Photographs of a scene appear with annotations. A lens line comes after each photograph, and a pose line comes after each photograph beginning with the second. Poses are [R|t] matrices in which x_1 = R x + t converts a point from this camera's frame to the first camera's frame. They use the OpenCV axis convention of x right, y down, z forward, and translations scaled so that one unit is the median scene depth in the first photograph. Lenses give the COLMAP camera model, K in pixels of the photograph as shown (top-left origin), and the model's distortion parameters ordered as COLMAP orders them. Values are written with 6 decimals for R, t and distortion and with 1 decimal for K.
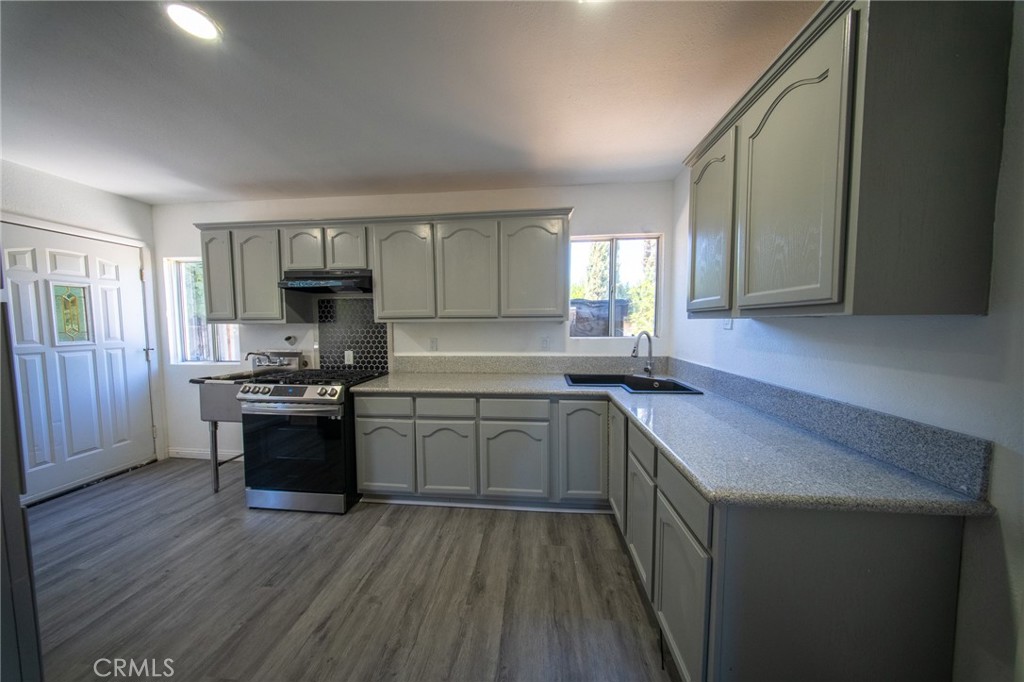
lens RADIAL K [[299.5, 0, 507.5], [0, 299.5, 340.4], [0, 0, 1]] dist [-0.001129, -0.000091]
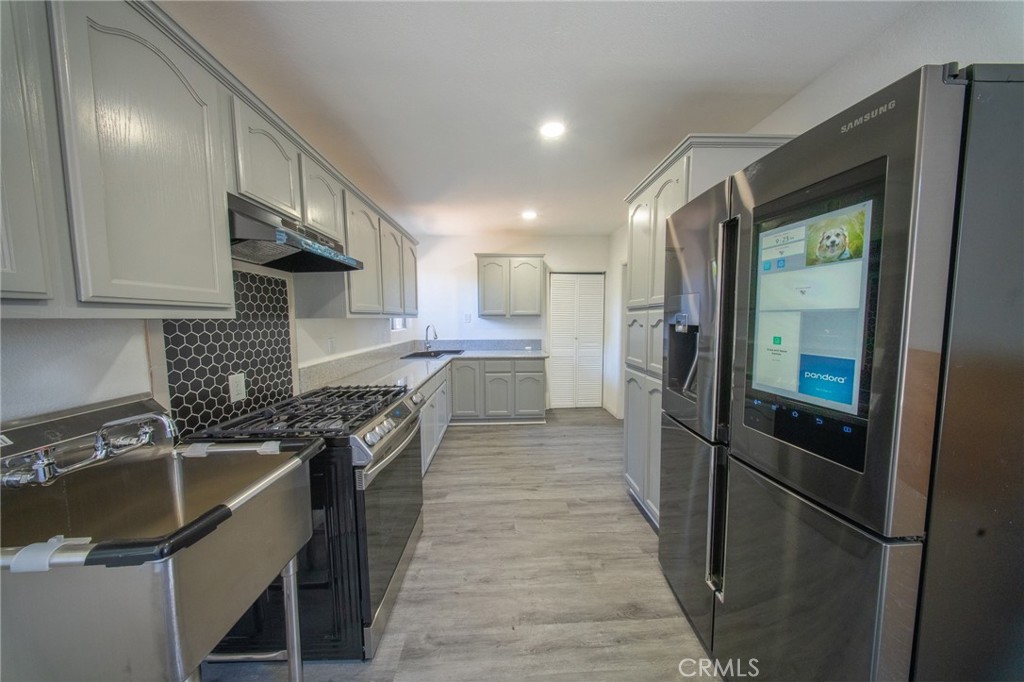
lens RADIAL K [[299.5, 0, 507.5], [0, 299.5, 340.4], [0, 0, 1]] dist [-0.001129, -0.000091]
pose [[-0.121448, -0.062886, 0.990604, -1.093895], [0.063587, 0.995448, 0.070989, -0.028100], [-0.990559, 0.071611, -0.116897, 0.613020]]
